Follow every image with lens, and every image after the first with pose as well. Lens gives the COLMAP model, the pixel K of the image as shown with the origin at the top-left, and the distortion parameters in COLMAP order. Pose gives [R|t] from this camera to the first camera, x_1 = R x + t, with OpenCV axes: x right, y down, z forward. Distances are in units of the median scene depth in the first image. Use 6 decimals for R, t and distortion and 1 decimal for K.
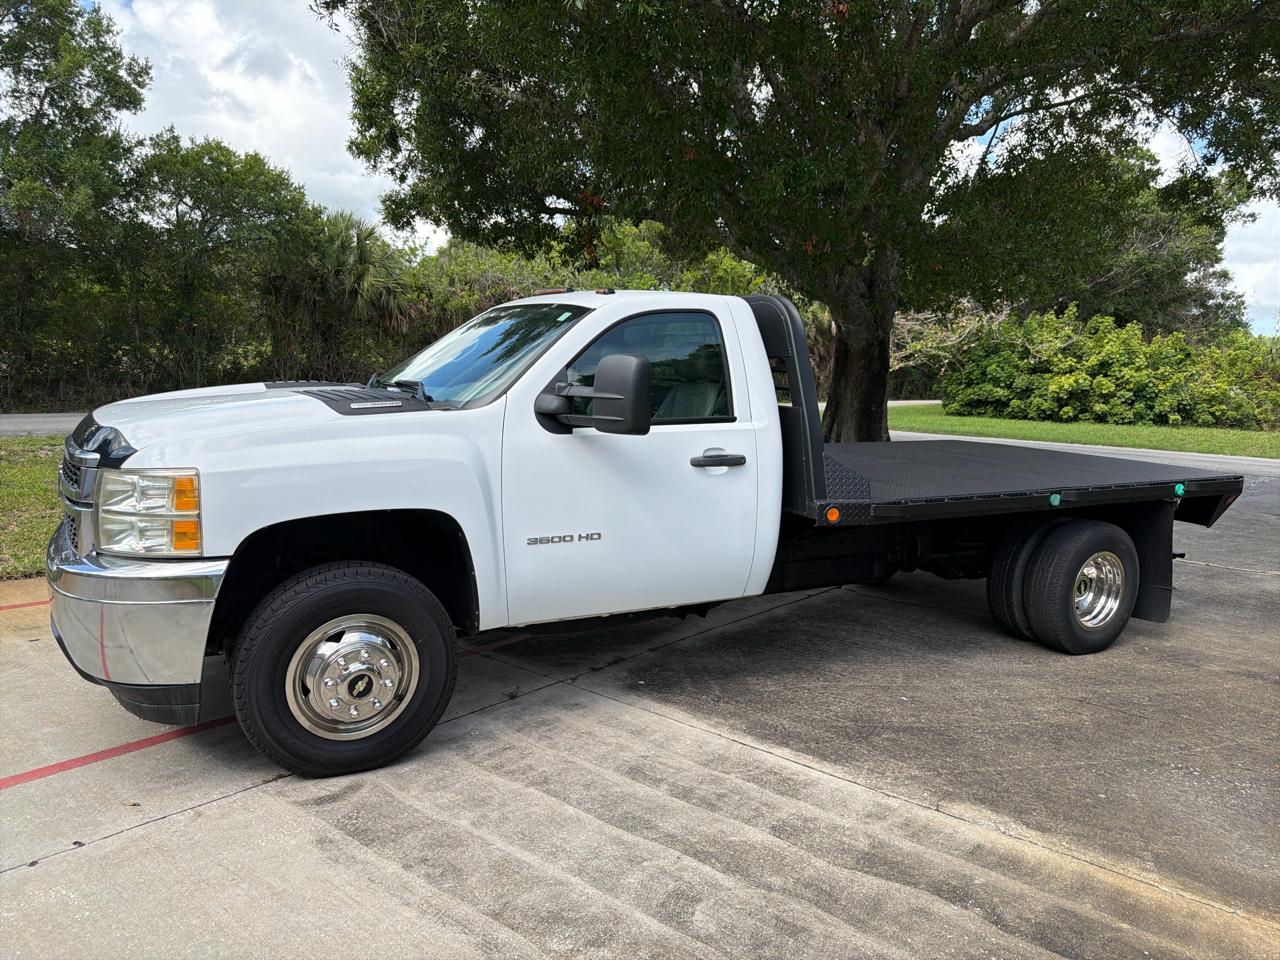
lens RADIAL K [[894.5, 0, 646.1], [0, 894.5, 479.6], [0, 0, 1]] dist [0.040225, -0.050131]
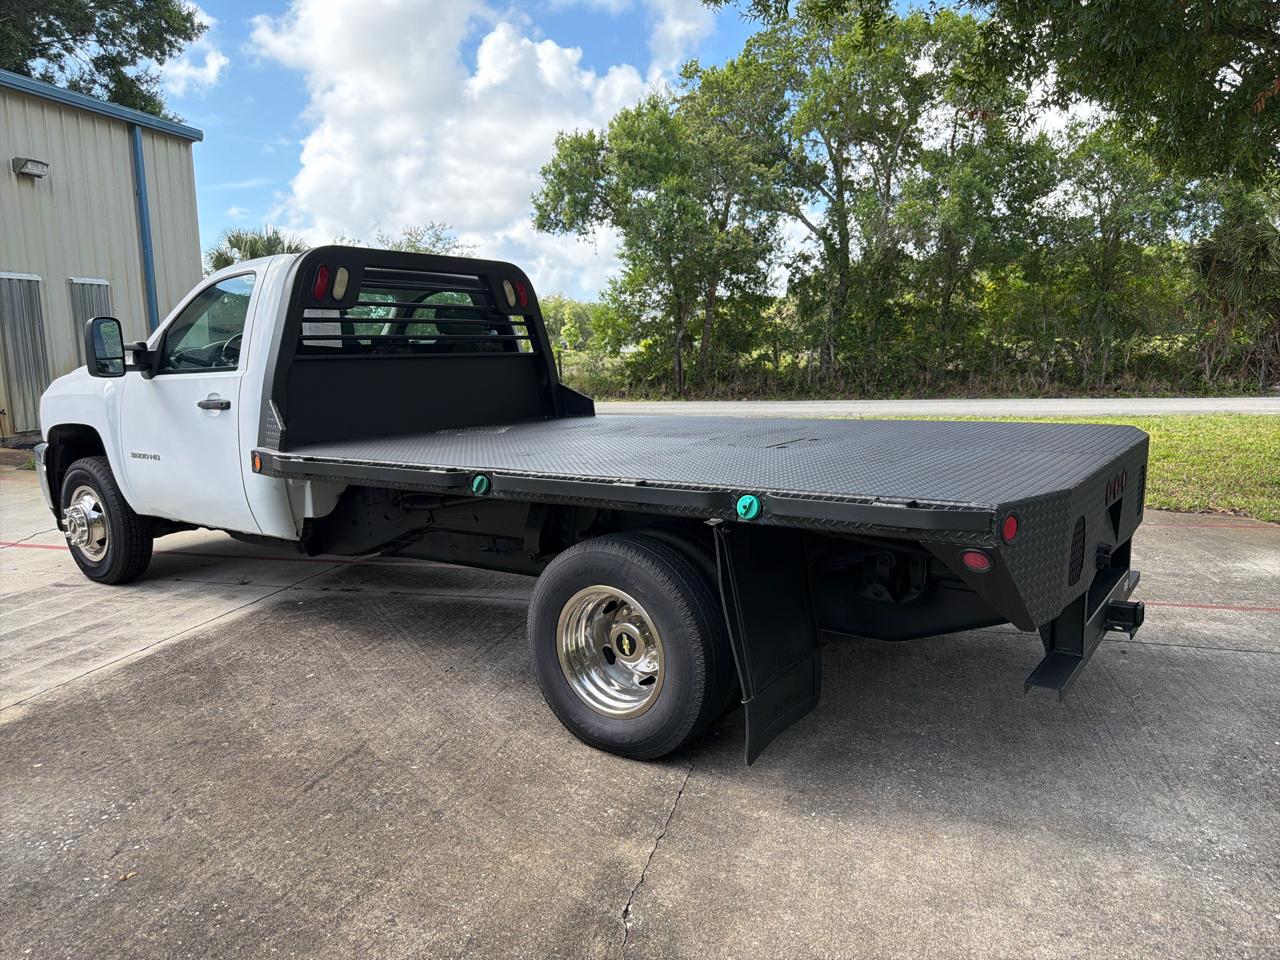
lens RADIAL K [[904.8, 0, 640.0], [0, 904.8, 480.0], [0, 0, 1]] dist [0.037813, -0.056622]
pose [[0.425328, 0.084613, -0.901075, 1.323655], [-0.080866, 0.995191, 0.055280, -0.032192], [0.901419, 0.049354, 0.430125, 0.958587]]
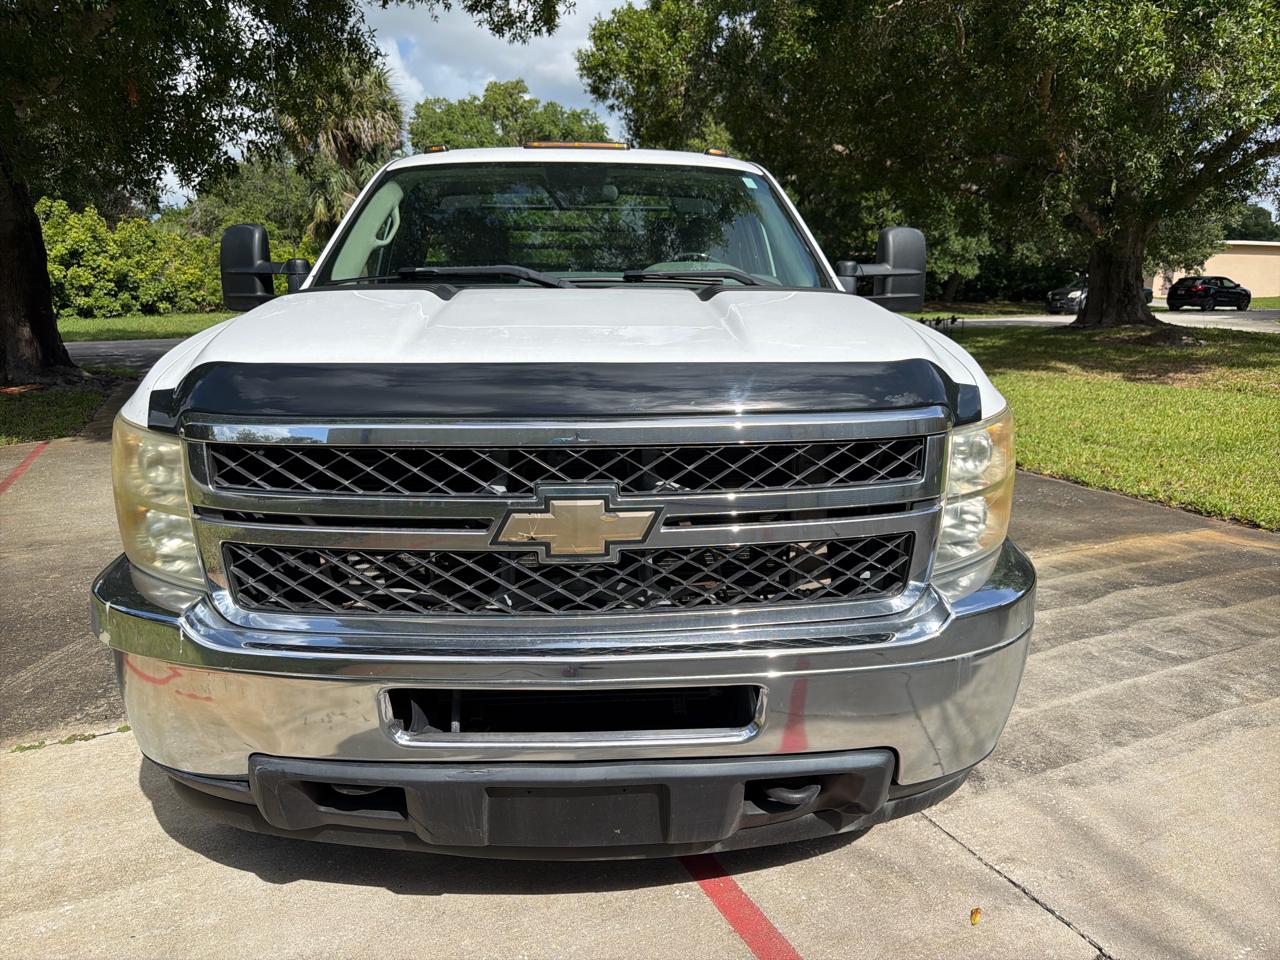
lens RADIAL K [[907.7, 0, 650.6], [0, 907.7, 472.1], [0, 0, 1]] dist [-0.002256, 0.000482]
pose [[0.435294, -0.228234, 0.870878, -0.880327], [0.131502, 0.973076, 0.189288, -0.087302], [-0.890633, 0.032126, 0.453587, 0.667929]]
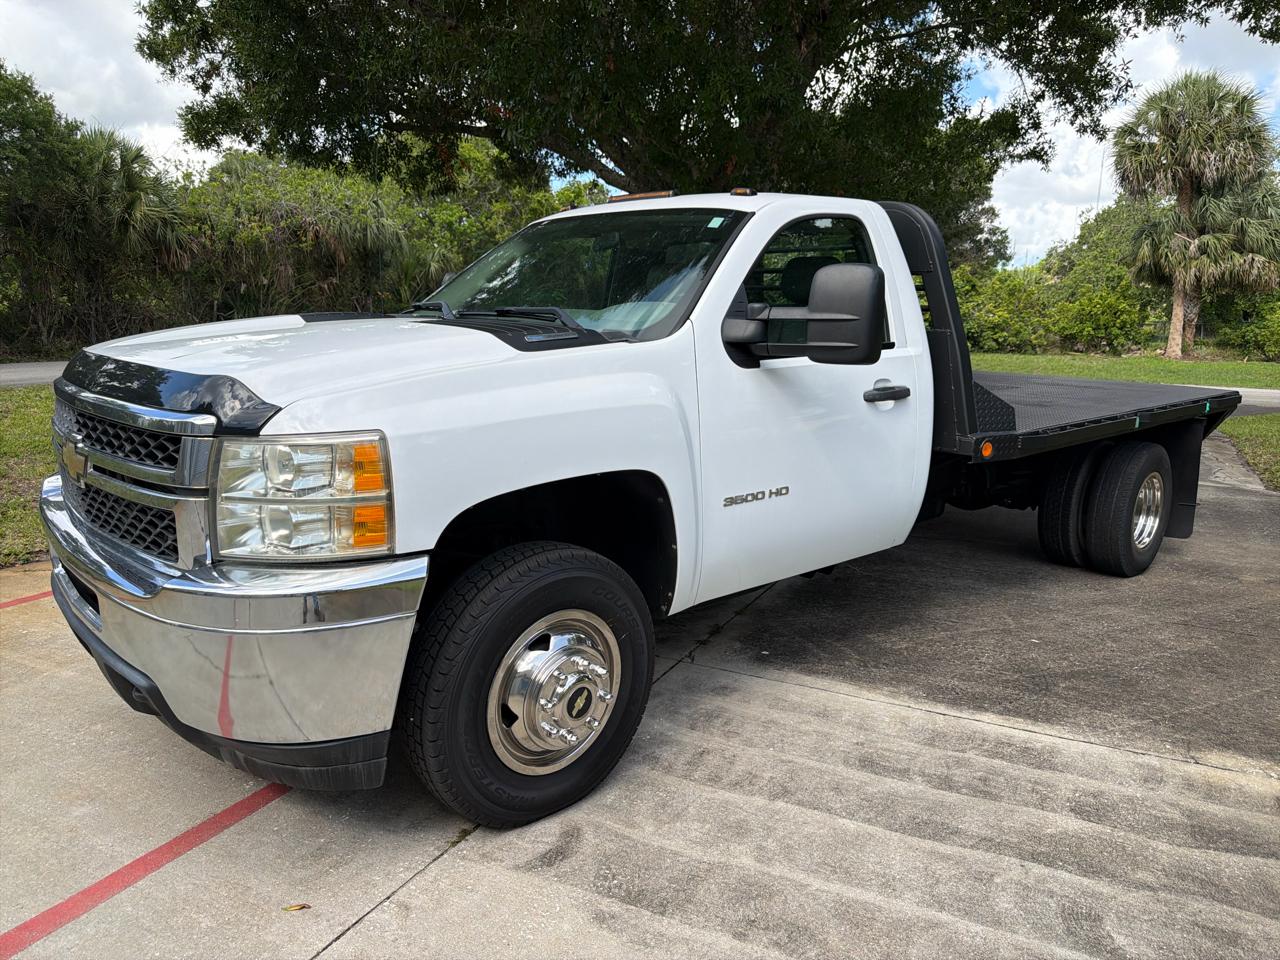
lens RADIAL K [[907.7, 0, 650.6], [0, 907.7, 472.1], [0, 0, 1]] dist [-0.002256, 0.000482]
pose [[0.972524, -0.058343, 0.225374, -0.329388], [0.045380, 0.997027, 0.062280, -0.010561], [-0.228338, -0.050342, 0.972280, 0.191471]]
